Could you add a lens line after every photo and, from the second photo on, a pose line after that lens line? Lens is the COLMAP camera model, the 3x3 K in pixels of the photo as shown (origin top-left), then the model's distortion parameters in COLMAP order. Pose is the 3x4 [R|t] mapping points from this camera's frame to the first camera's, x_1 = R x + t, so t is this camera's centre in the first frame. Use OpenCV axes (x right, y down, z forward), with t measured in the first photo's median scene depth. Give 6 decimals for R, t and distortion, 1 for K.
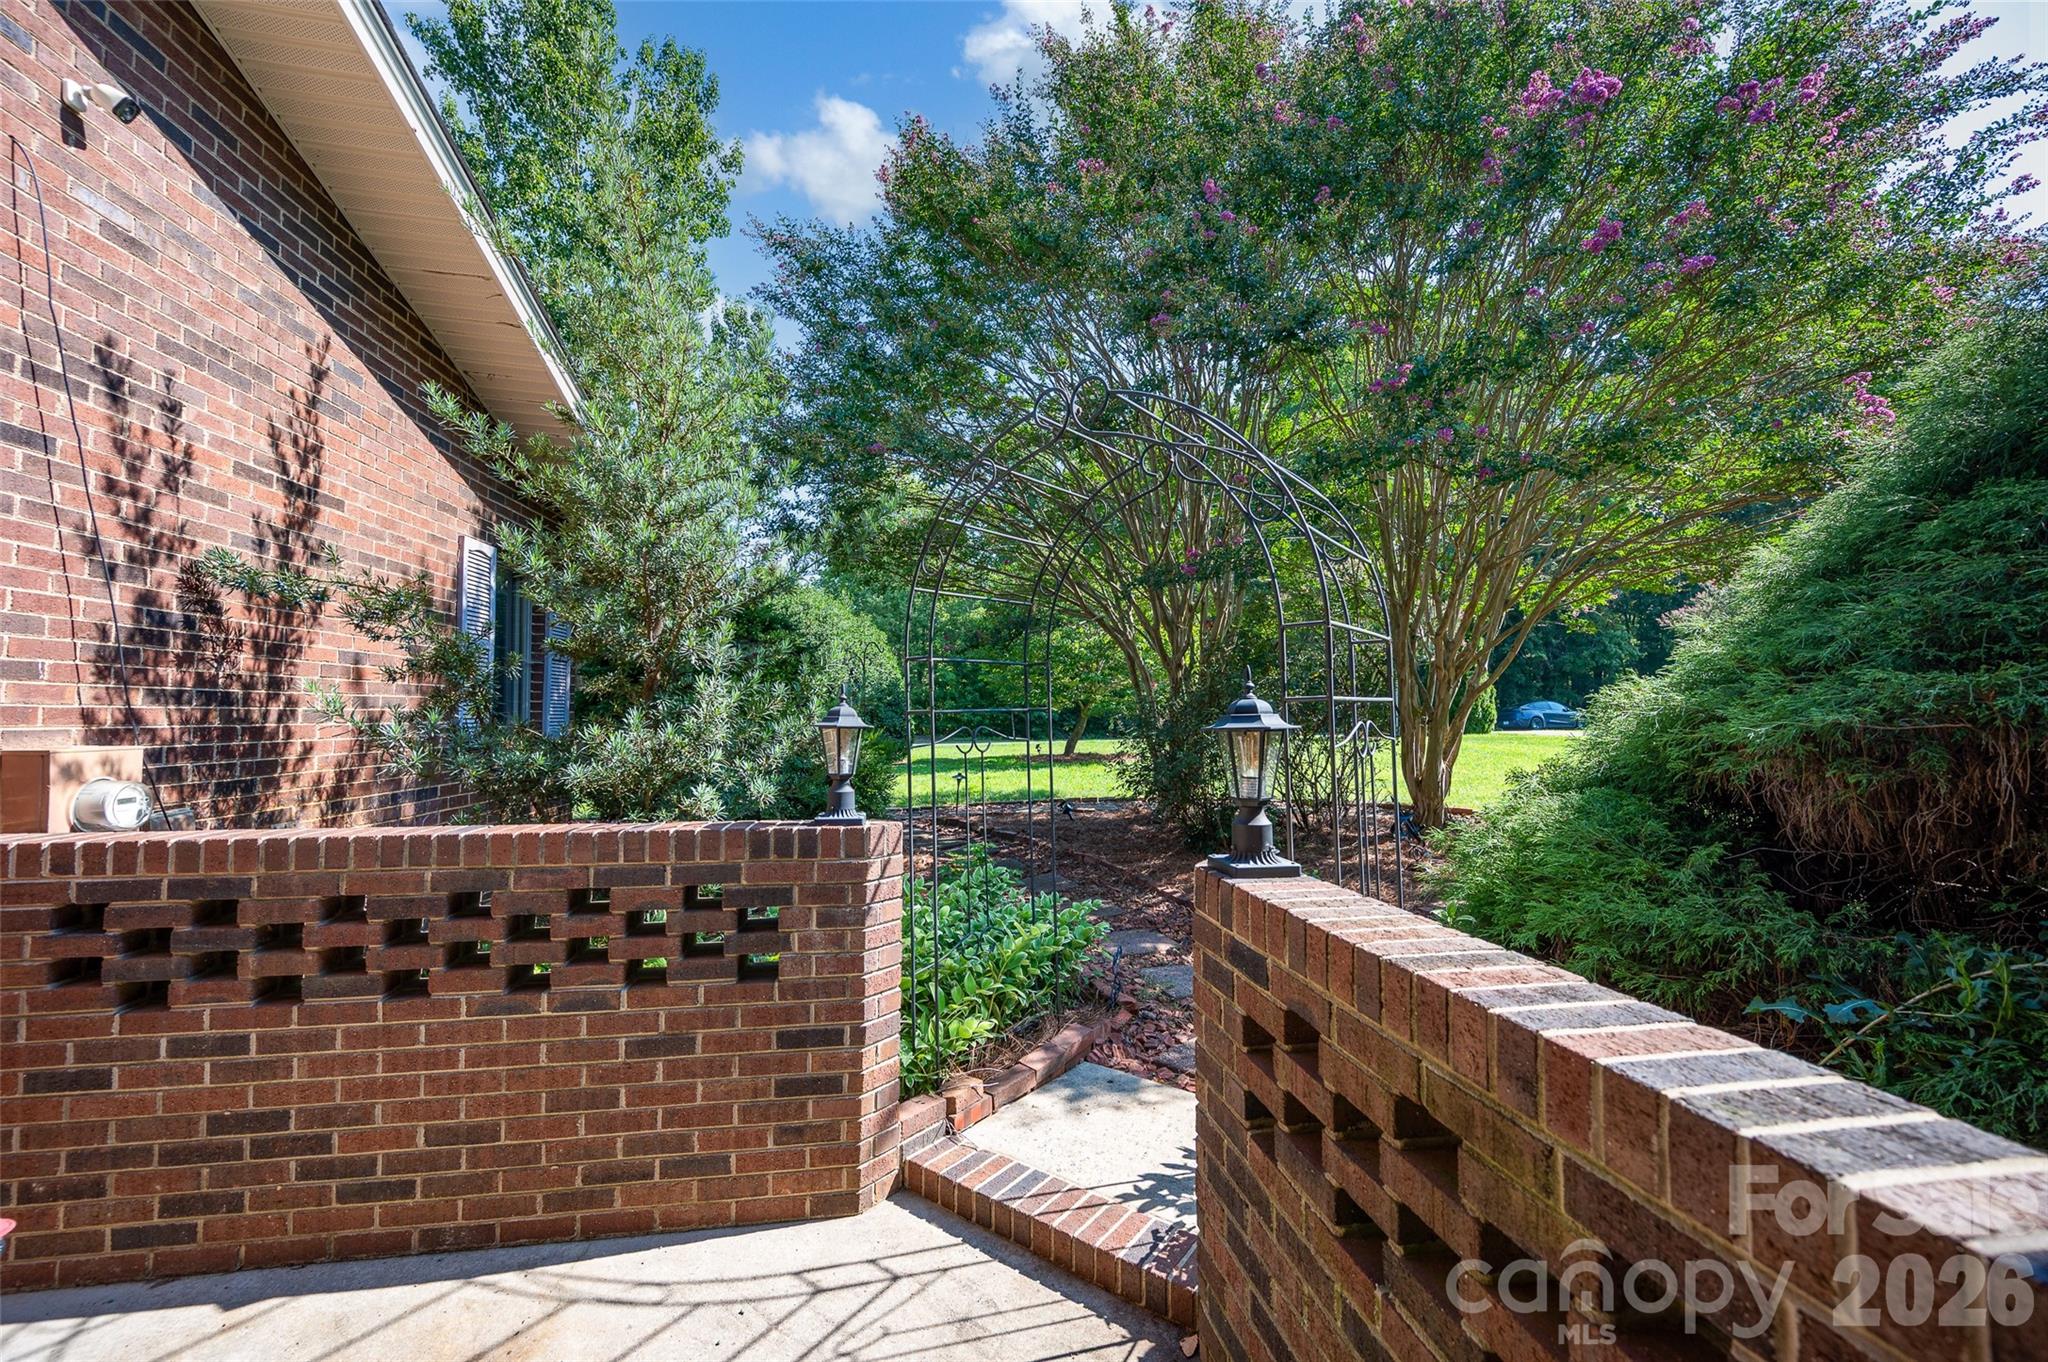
lens RADIAL K [[831.9, 0, 1019.4], [0, 831.9, 692.7], [0, 0, 1]] dist [0.002010, 0.000023]
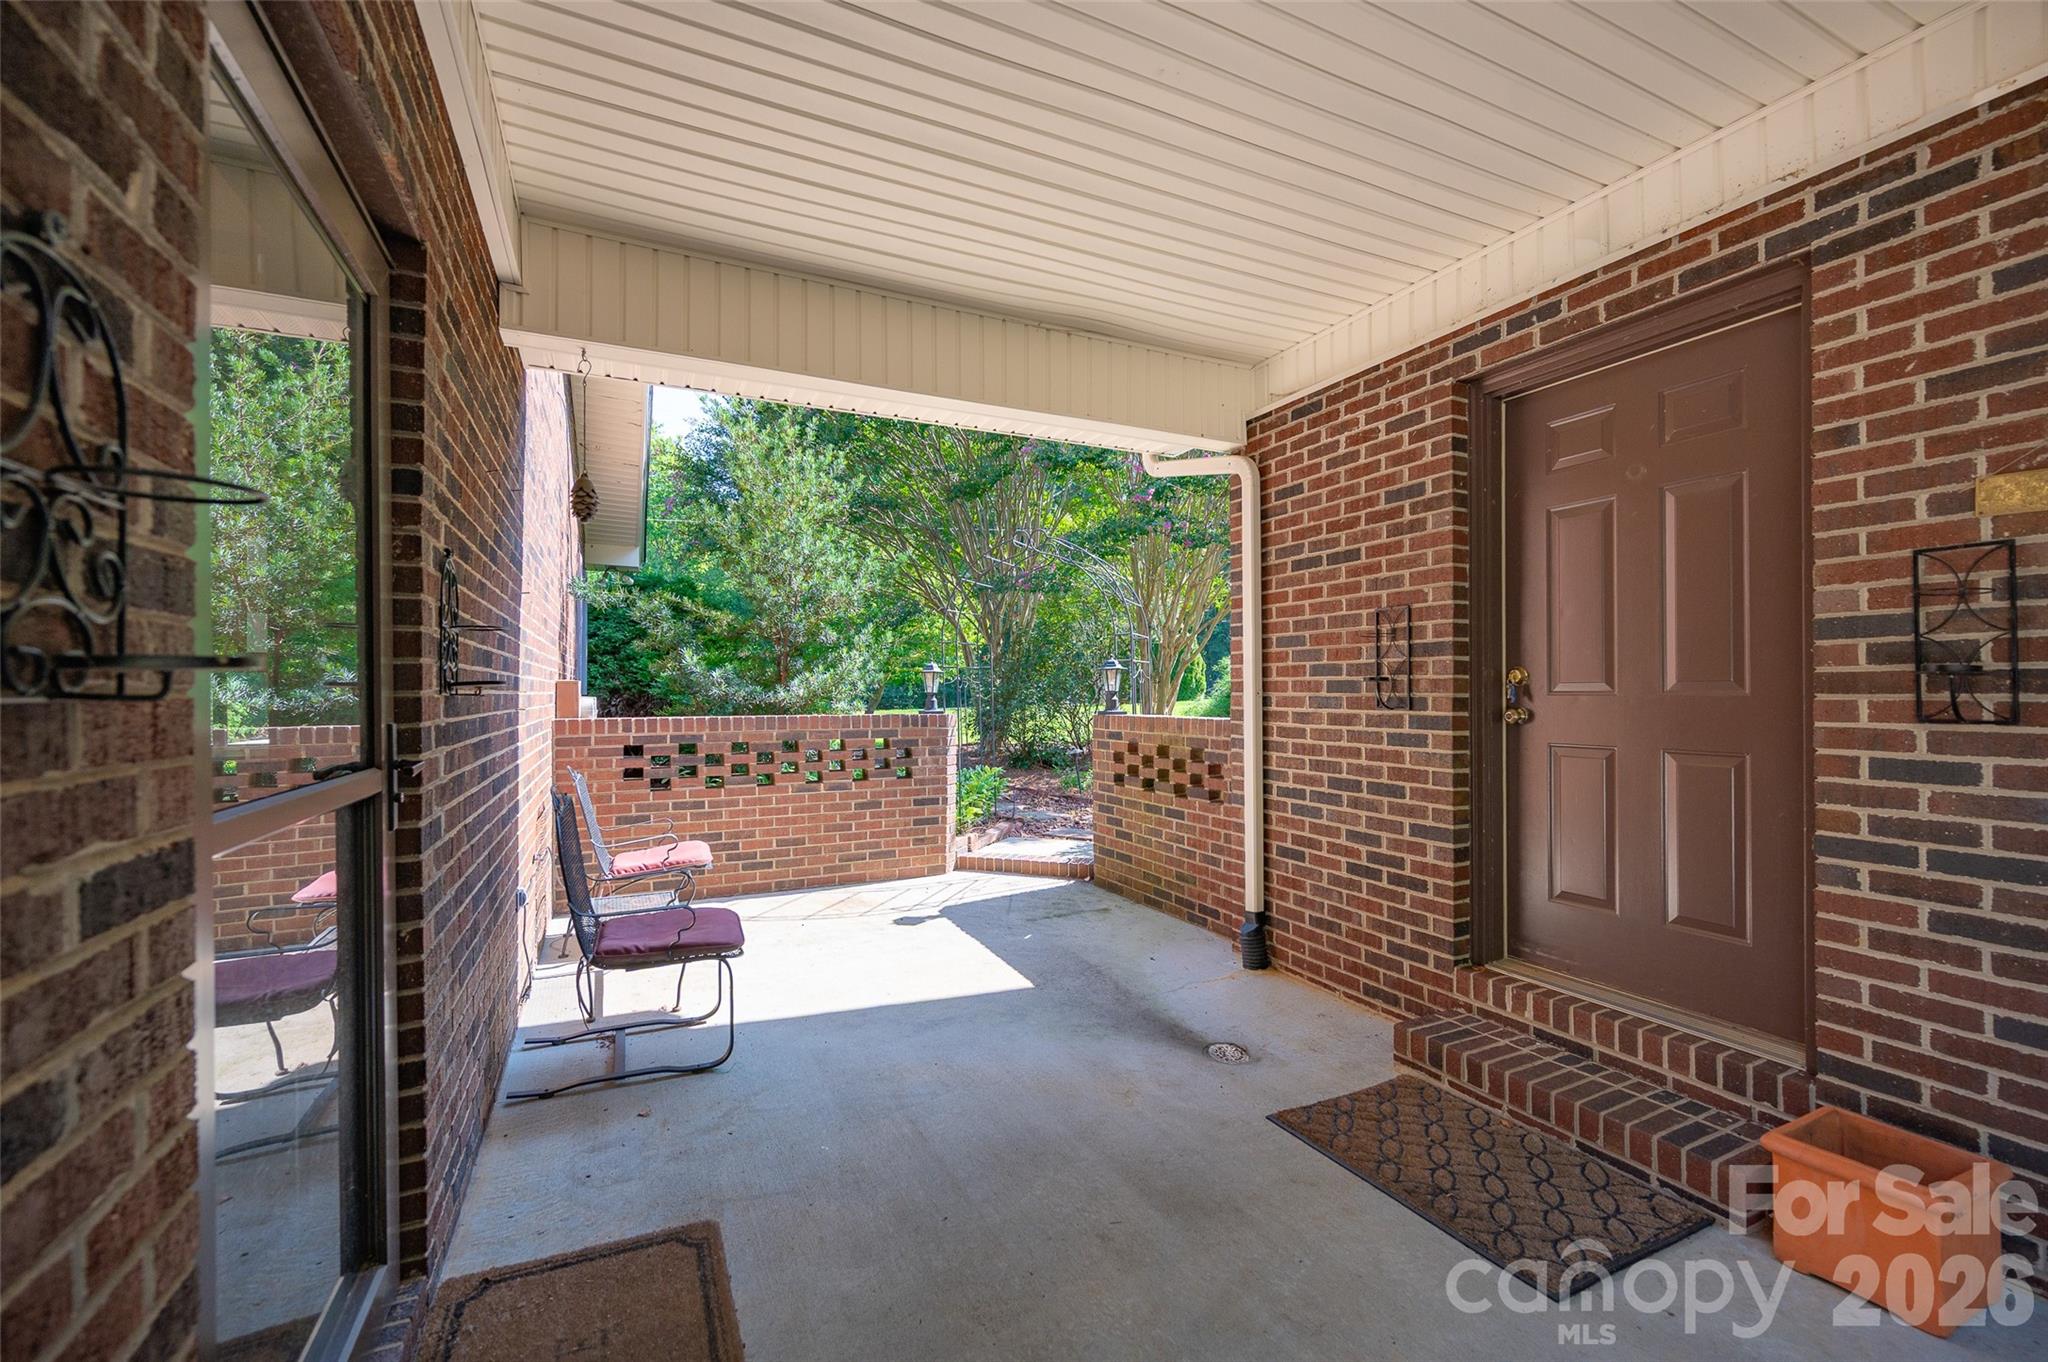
lens RADIAL K [[881.5, 0, 1025.5], [0, 881.5, 676.6], [0, 0, 1]] dist [0.024739, 0.000051]
pose [[0.951729, 0.003139, 0.306925, -0.807251], [-0.007397, 0.999892, 0.012710, 0.023608], [-0.306852, -0.014367, 0.951649, -1.585311]]
